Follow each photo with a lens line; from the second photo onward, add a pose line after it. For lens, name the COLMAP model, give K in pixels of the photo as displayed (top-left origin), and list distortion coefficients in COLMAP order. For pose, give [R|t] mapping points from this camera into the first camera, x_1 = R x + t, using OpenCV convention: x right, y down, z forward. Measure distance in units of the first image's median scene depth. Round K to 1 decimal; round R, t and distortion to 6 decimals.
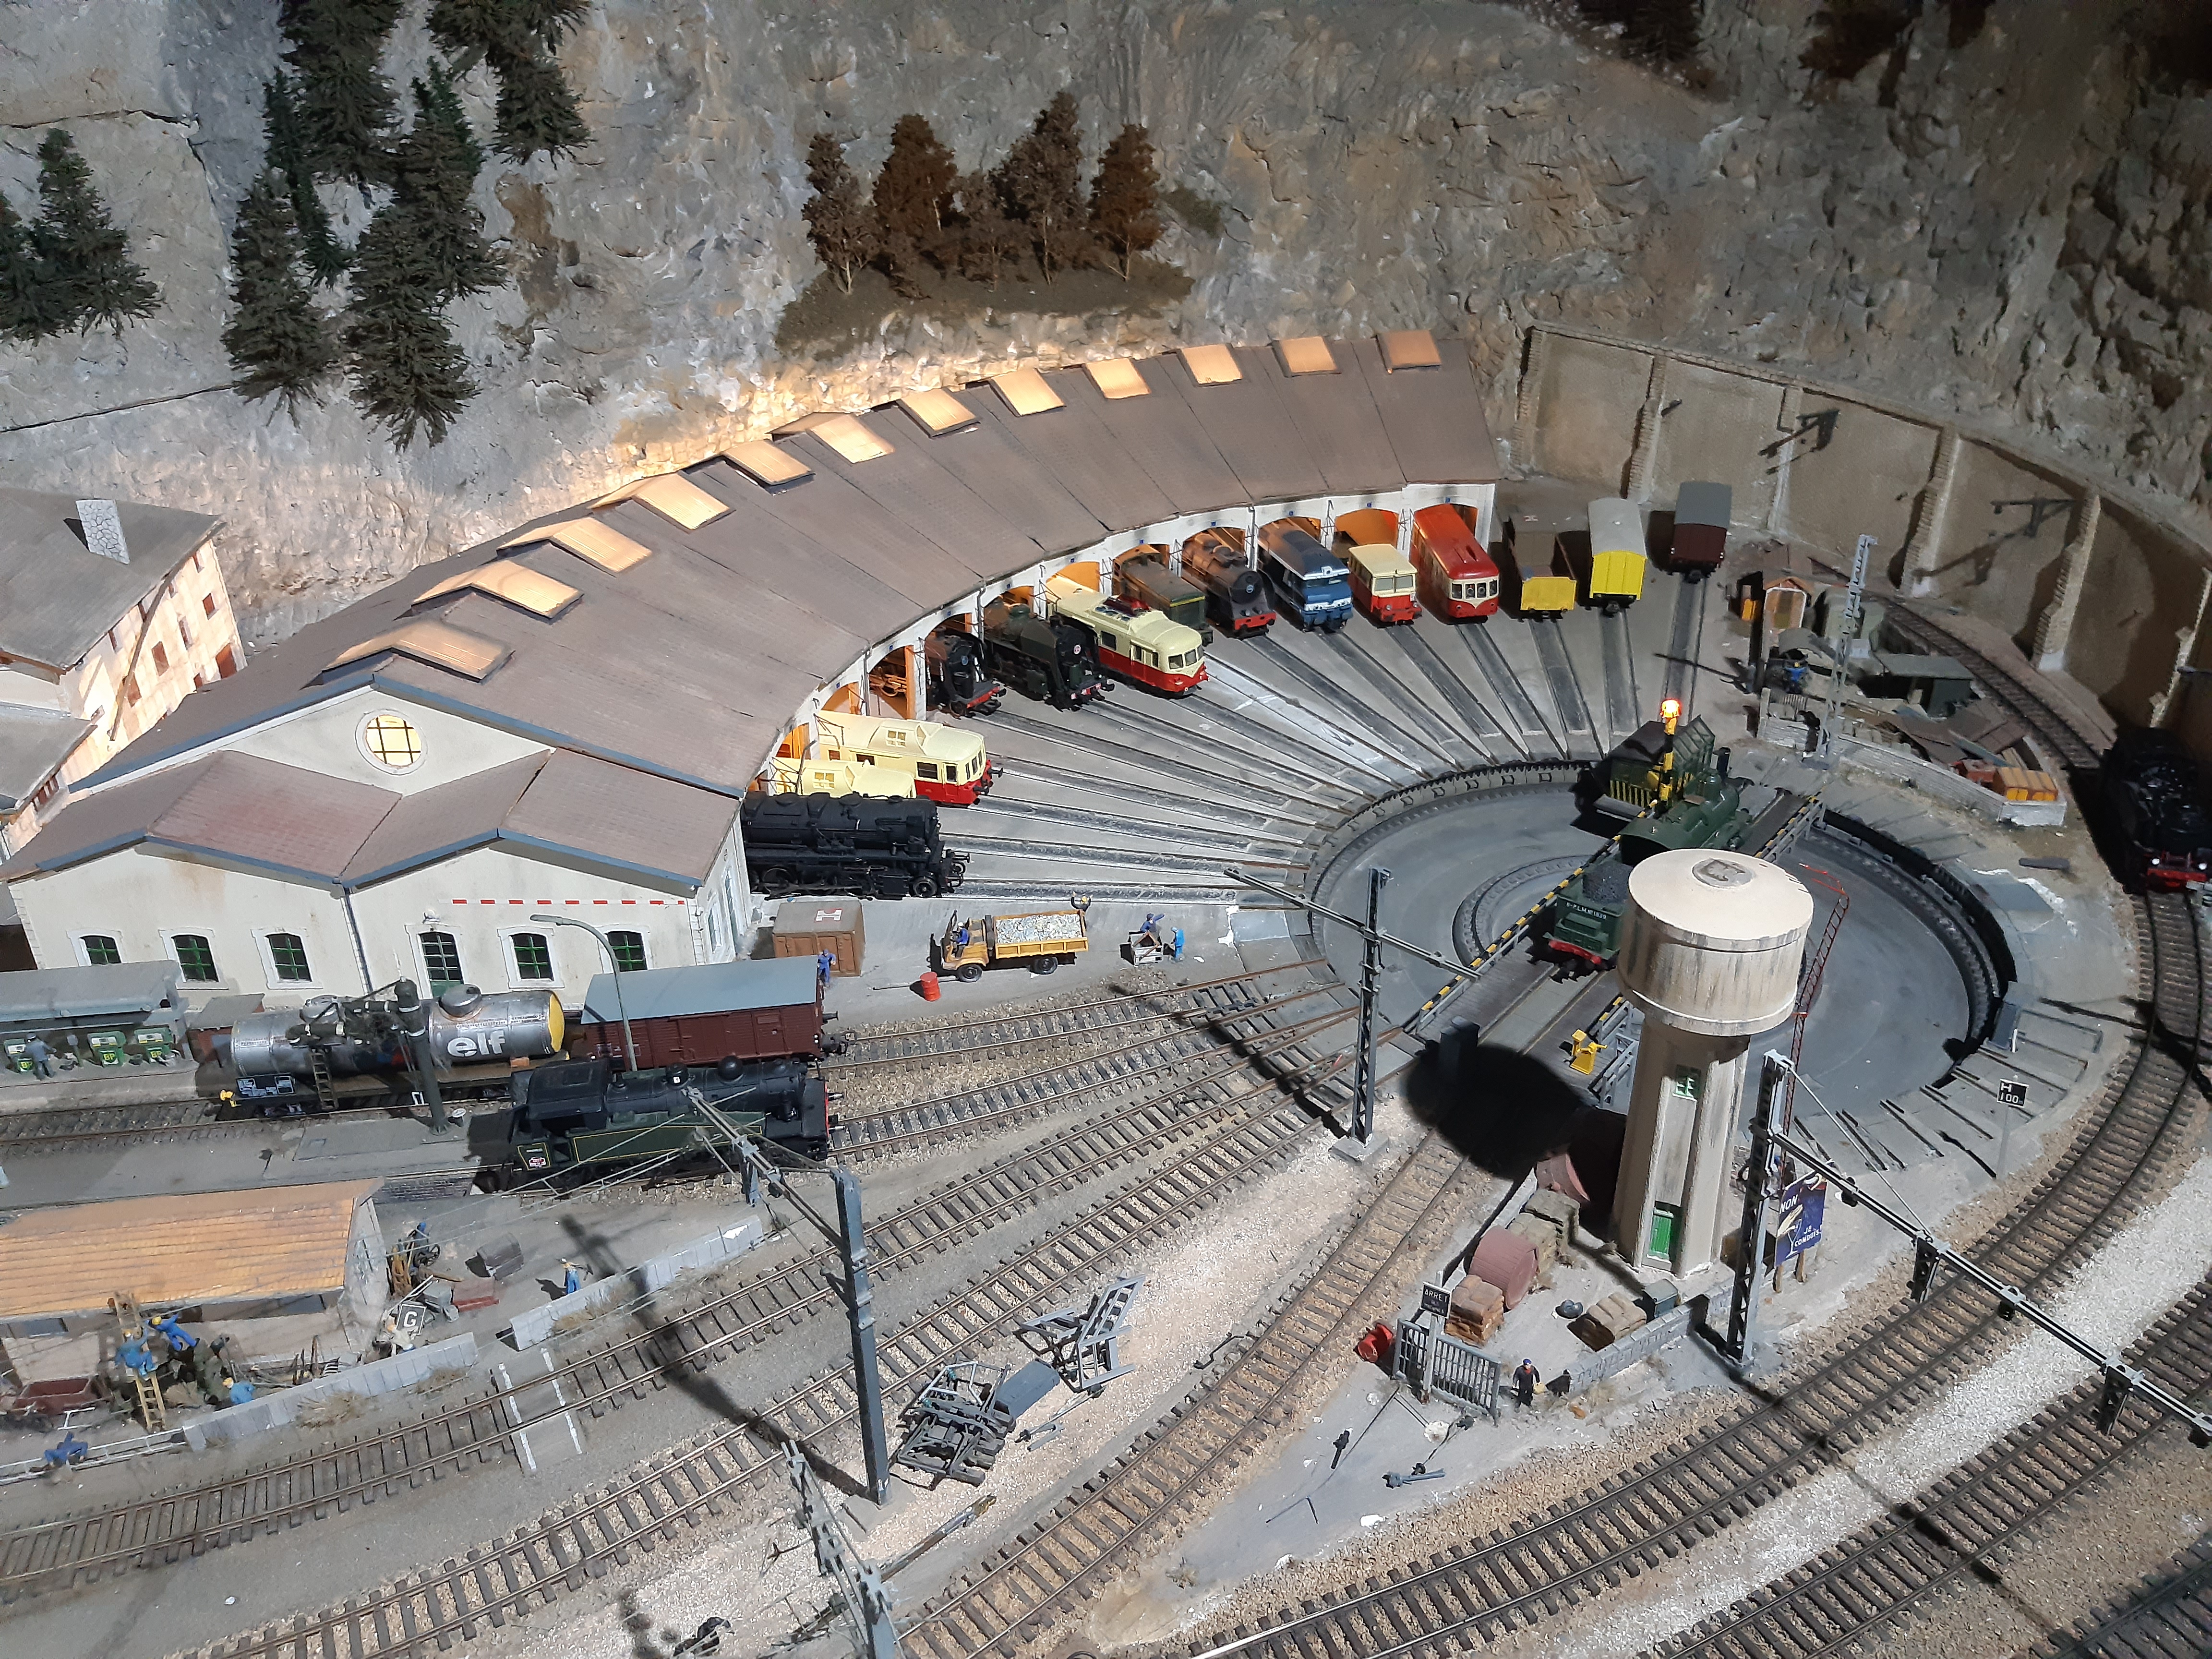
lens RADIAL K [[1725.5, 0, 1104.4], [0, 1725.5, 807.8], [0, 0, 1]] dist [0.072098, -0.146822]
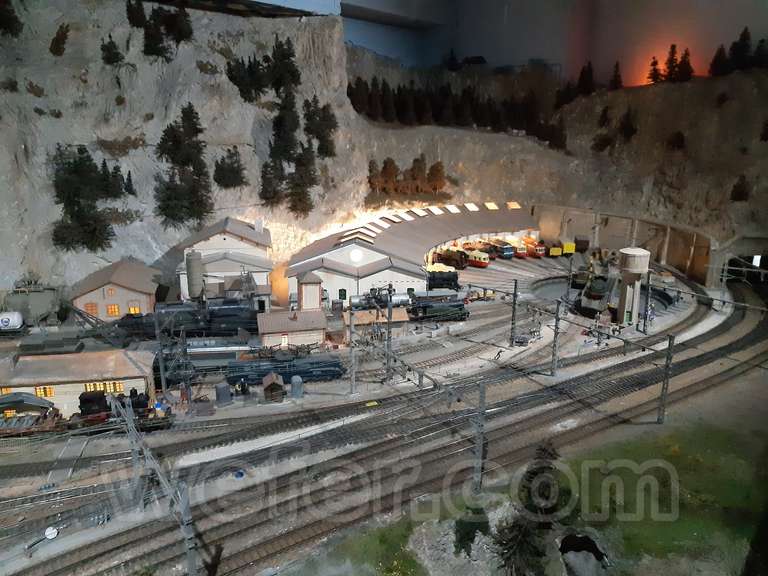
lens RADIAL K [[599.1, 0, 383.5], [0, 599.1, 280.5], [0, 0, 1]] dist [0.072098, -0.146822]
pose [[0.992527, 0.001776, 0.122009, -0.374040], [0.026924, 0.972062, -0.233173, 0.297597], [-0.119014, 0.234716, 0.964751, -0.438383]]
